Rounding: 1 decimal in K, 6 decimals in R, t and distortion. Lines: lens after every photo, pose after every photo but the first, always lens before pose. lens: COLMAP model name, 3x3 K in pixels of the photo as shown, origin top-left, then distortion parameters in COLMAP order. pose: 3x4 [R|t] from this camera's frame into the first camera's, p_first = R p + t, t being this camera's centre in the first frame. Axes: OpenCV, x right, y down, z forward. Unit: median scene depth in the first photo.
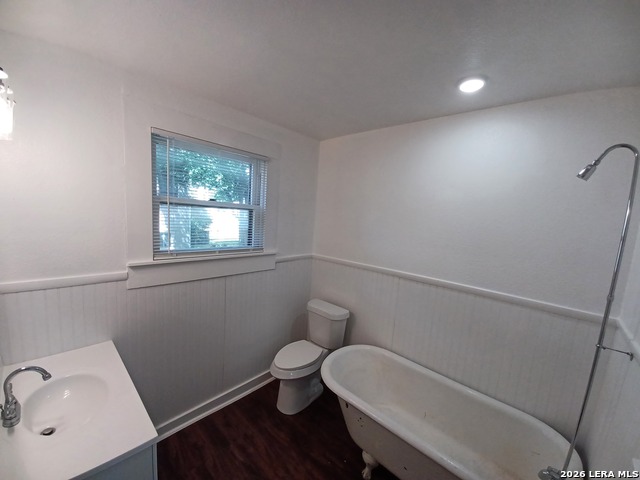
lens RADIAL K [[254.9, 0, 319.6], [0, 254.9, 246.3], [0, 0, 1]] dist [0.000008, -0.005264]
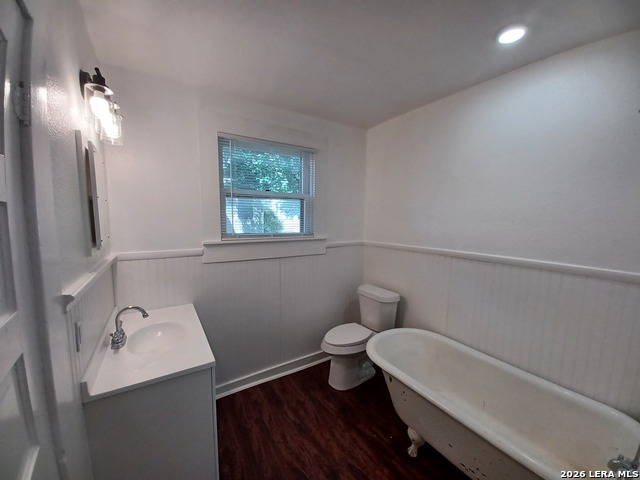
lens RADIAL K [[254.9, 0, 319.6], [0, 254.9, 246.3], [0, 0, 1]] dist [0.000008, -0.005264]
pose [[0.964750, -0.028354, -0.261635, 0.098623], [0.022472, 0.999424, -0.025446, 0.104886], [0.262206, 0.018669, 0.964831, -0.042376]]
